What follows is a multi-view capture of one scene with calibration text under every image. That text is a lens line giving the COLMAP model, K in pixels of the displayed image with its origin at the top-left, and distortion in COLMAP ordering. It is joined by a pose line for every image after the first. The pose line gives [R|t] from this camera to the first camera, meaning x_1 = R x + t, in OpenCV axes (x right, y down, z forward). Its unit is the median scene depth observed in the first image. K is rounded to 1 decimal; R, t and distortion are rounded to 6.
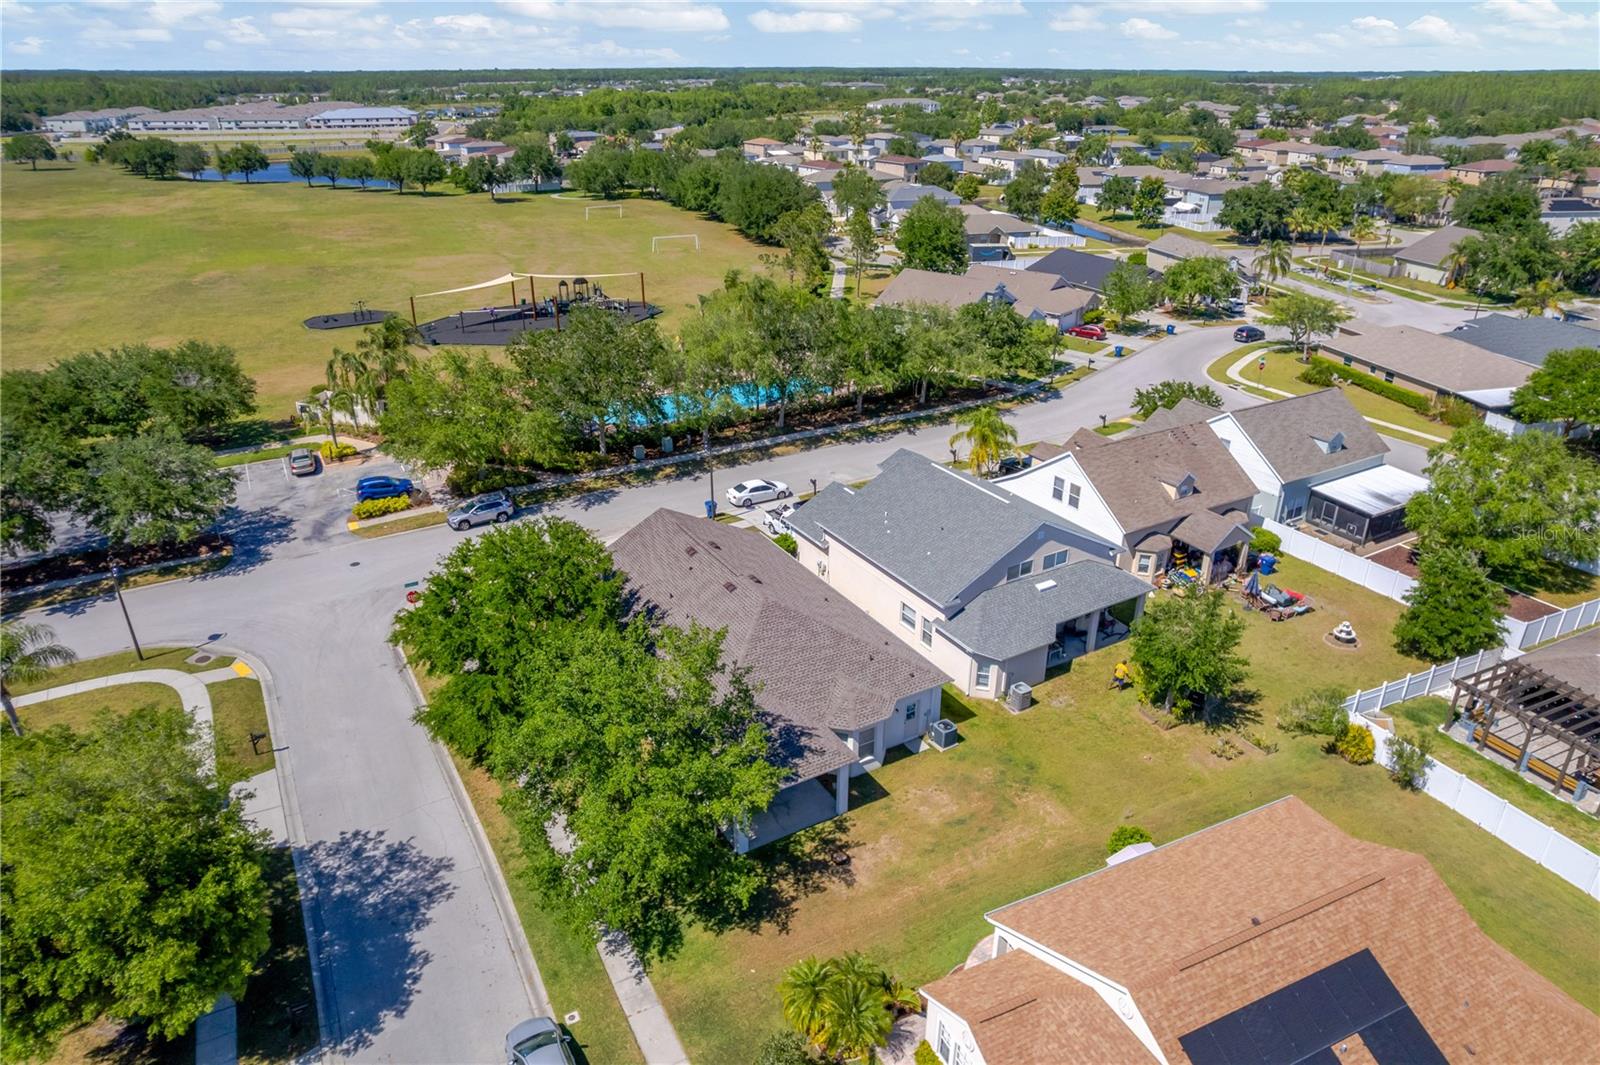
lens RADIAL K [[1021.9, 0, 792.6], [0, 1021.9, 529.8], [0, 0, 1]] dist [-0.065500, 0.058516]
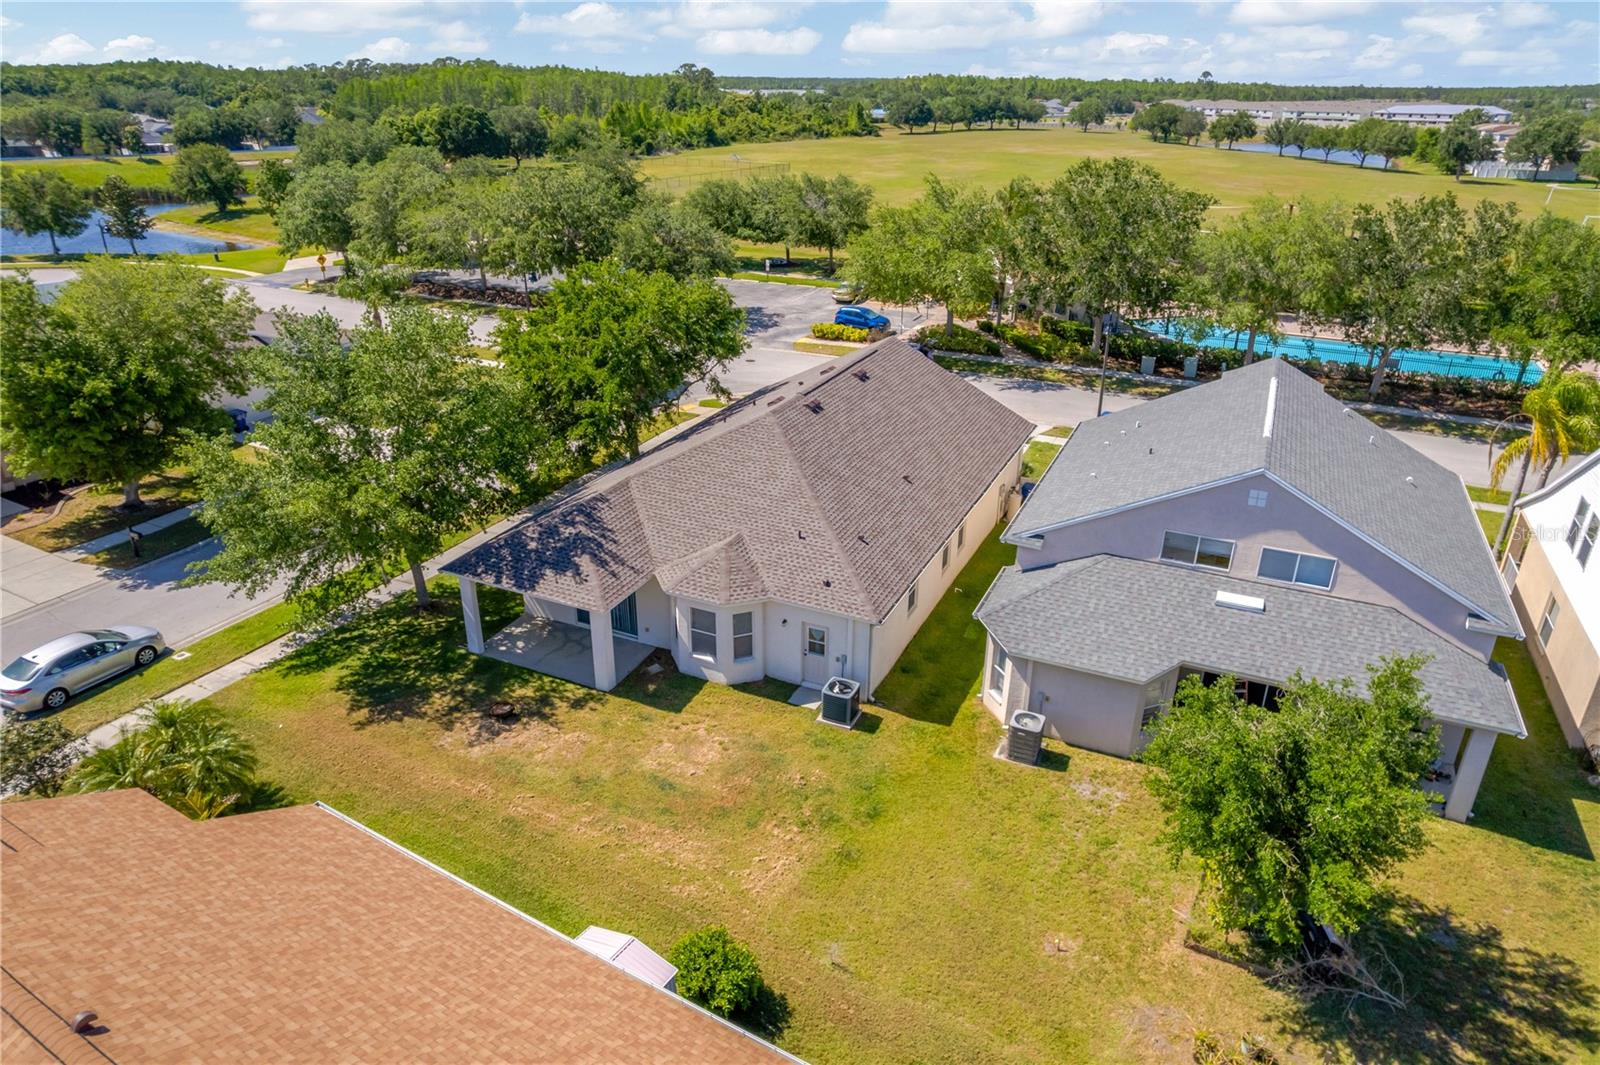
lens RADIAL K [[1021.9, 0, 803.4], [0, 1021.9, 523.4], [0, 0, 1]] dist [-0.065500, 0.058516]
pose [[0.571364, 0.334452, -0.749456, 0.360346], [-0.350875, 0.925077, 0.145328, 0.016101], [0.741910, 0.179930, 0.645906, 0.380200]]
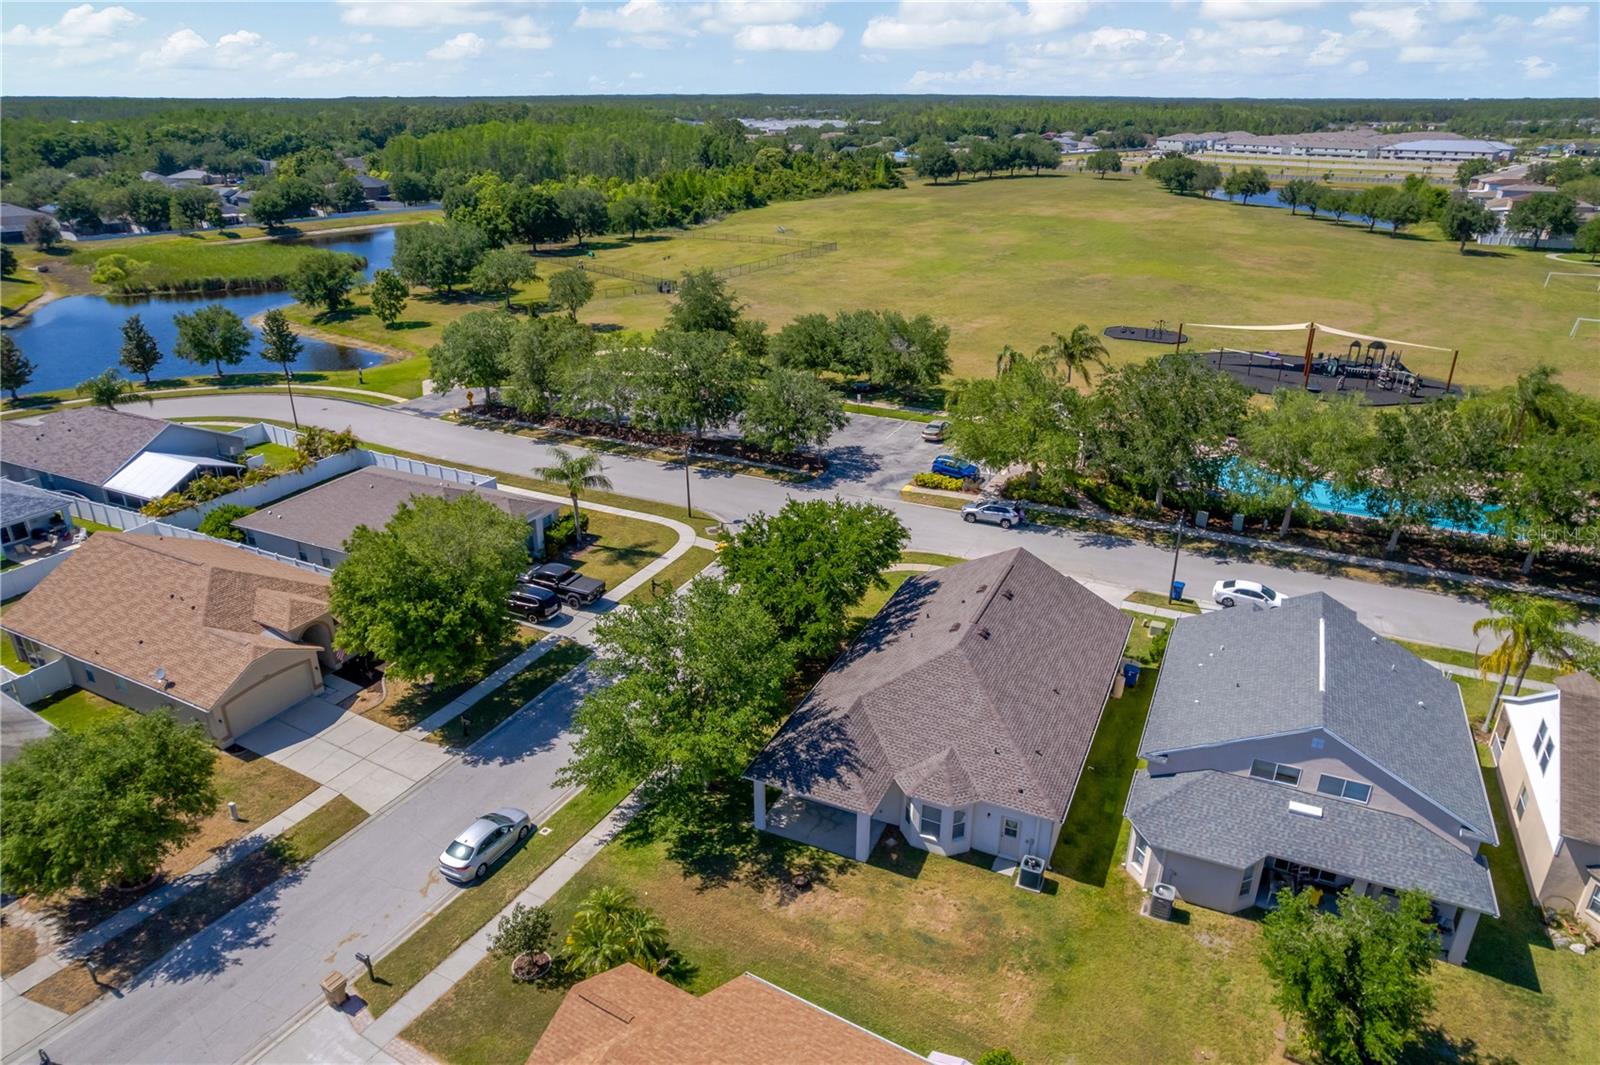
lens RADIAL K [[1021.9, 0, 801.8], [0, 1021.9, 522.2], [0, 0, 1]] dist [-0.065500, 0.058516]
pose [[0.566153, 0.322594, -0.758554, 0.393276], [-0.344627, 0.928587, 0.137689, -0.085353], [0.748801, 0.183465, 0.636897, 0.161097]]
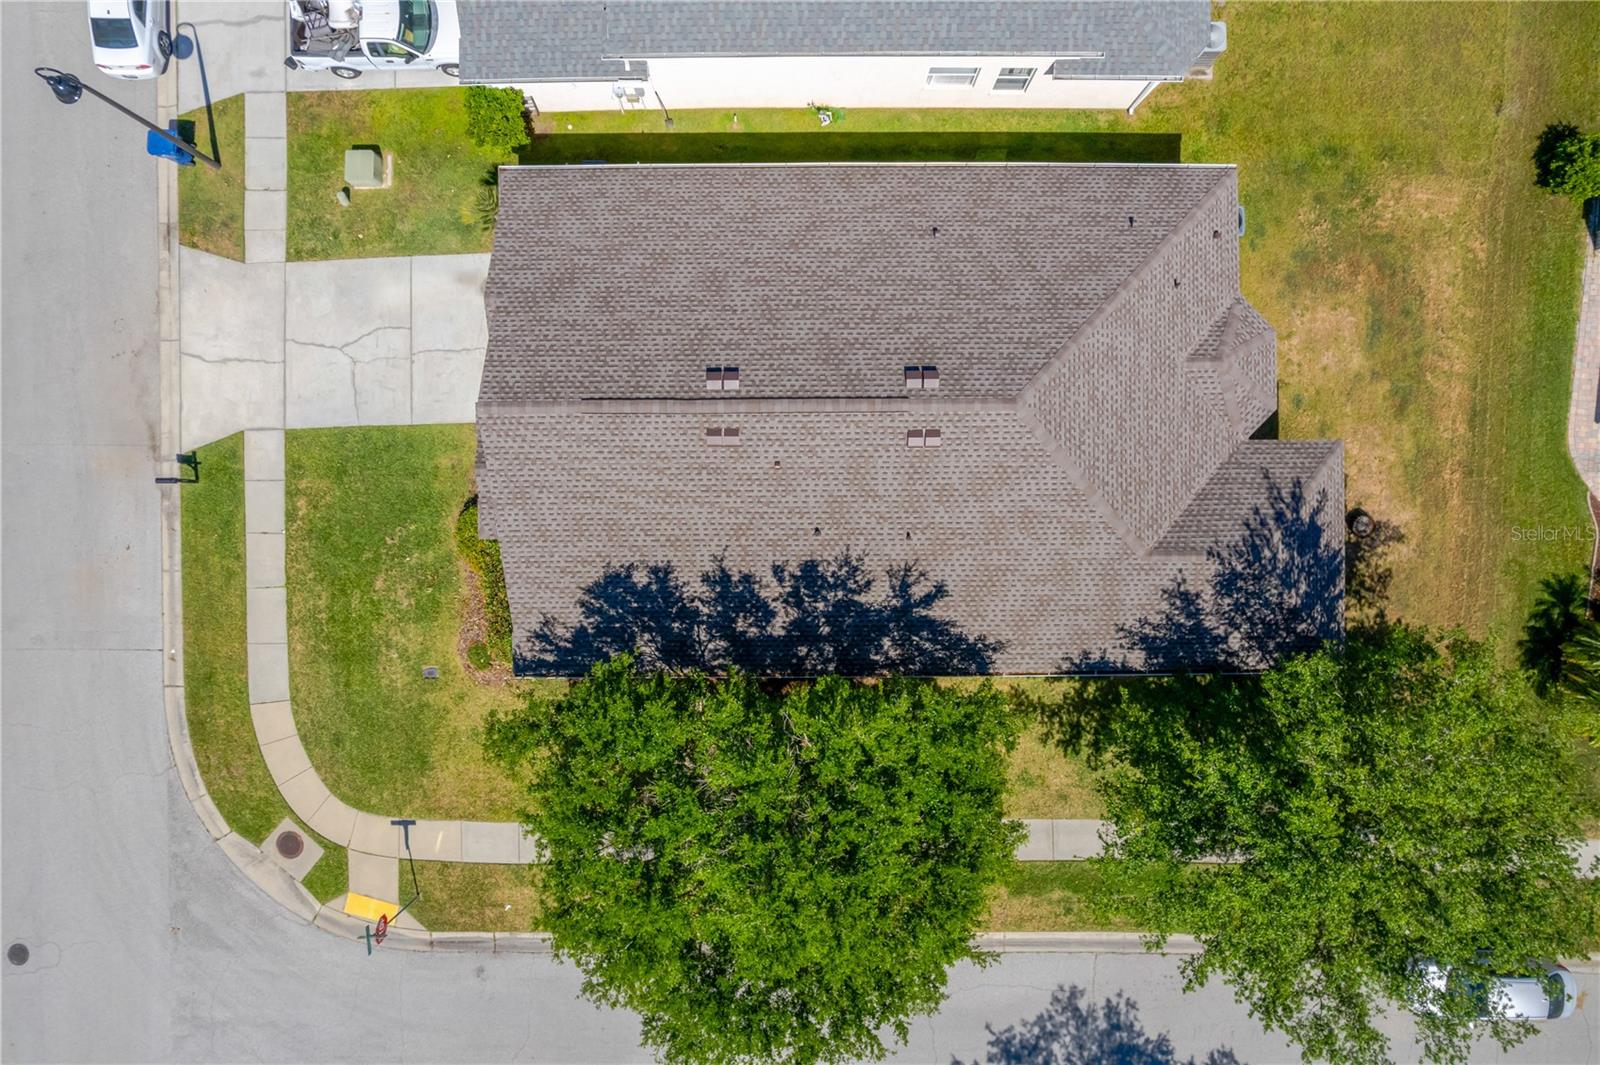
lens RADIAL K [[1021.9, 0, 808.4], [0, 1021.9, 534.9], [0, 0, 1]] dist [-0.065500, 0.058516]
pose [[0.499567, -0.866270, -0.003070, -0.084700], [0.355564, 0.201815, 0.912604, -0.258572], [-0.789941, -0.456998, 0.408834, 0.568902]]
